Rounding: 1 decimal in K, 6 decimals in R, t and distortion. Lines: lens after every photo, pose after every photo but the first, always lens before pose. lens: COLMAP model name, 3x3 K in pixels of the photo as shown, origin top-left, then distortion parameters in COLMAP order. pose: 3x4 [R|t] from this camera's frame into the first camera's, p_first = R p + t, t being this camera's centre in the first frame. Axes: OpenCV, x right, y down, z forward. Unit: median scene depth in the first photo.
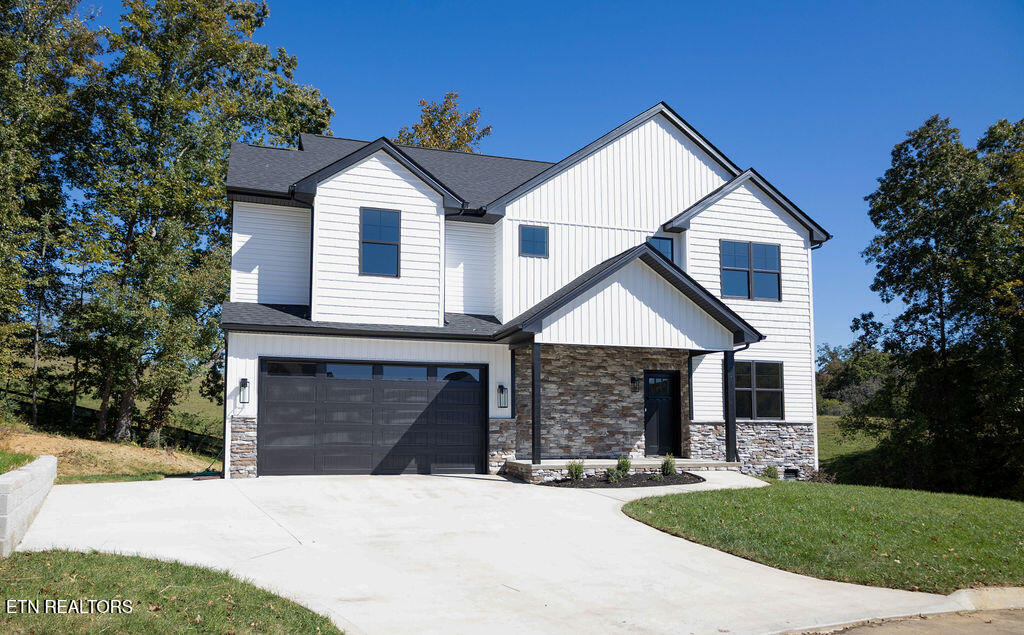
lens RADIAL K [[740.3, 0, 458.6], [0, 740.3, 375.5], [0, 0, 1]] dist [-0.001318, 0.013033]
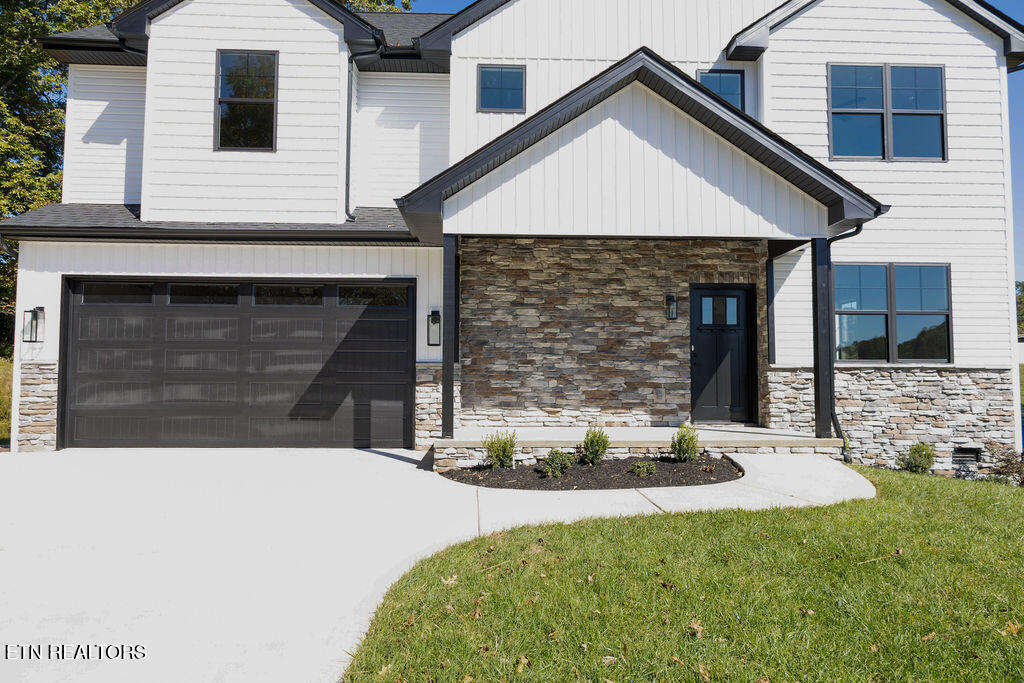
lens RADIAL K [[668.9, 0, 513.5], [0, 668.9, 342.8], [0, 0, 1]] dist [0.004437, 0.003932]
pose [[0.969030, -0.015565, -0.246452, 0.250922], [0.018904, 0.999759, 0.011189, 0.033579], [0.246218, -0.015501, 0.969090, 0.430858]]
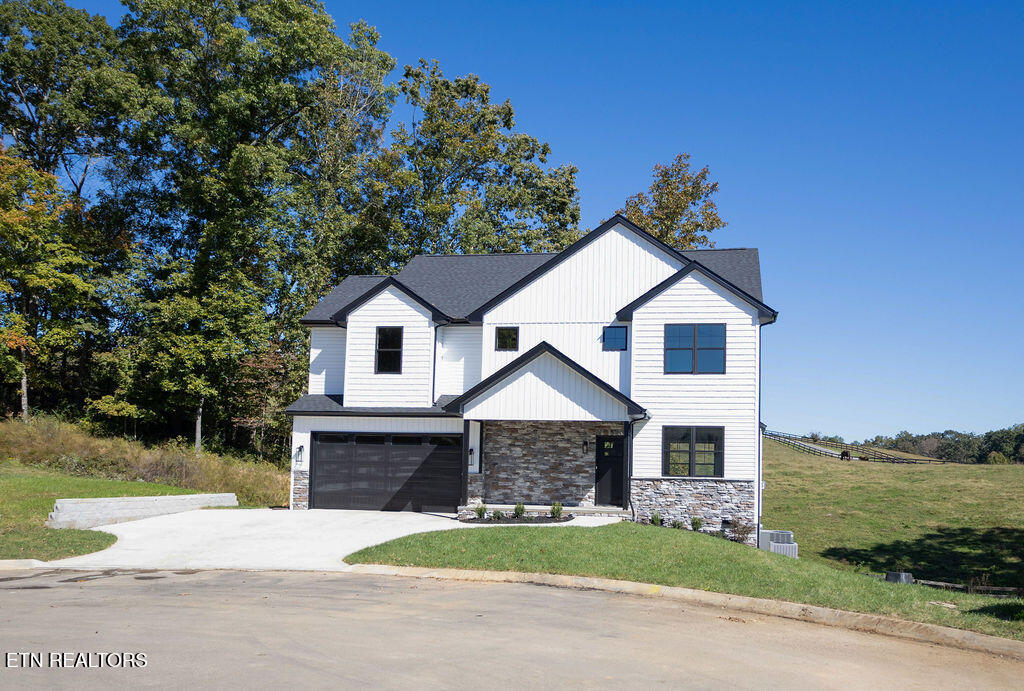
lens RADIAL K [[866.1, 0, 587.6], [0, 866.1, 424.6], [0, 0, 1]] dist [0.002561, 0.001561]
pose [[0.901818, -0.012557, -0.431934, 0.886843], [0.014829, 0.999888, 0.001892, -0.029424], [0.431862, -0.008111, 0.901903, -0.322332]]
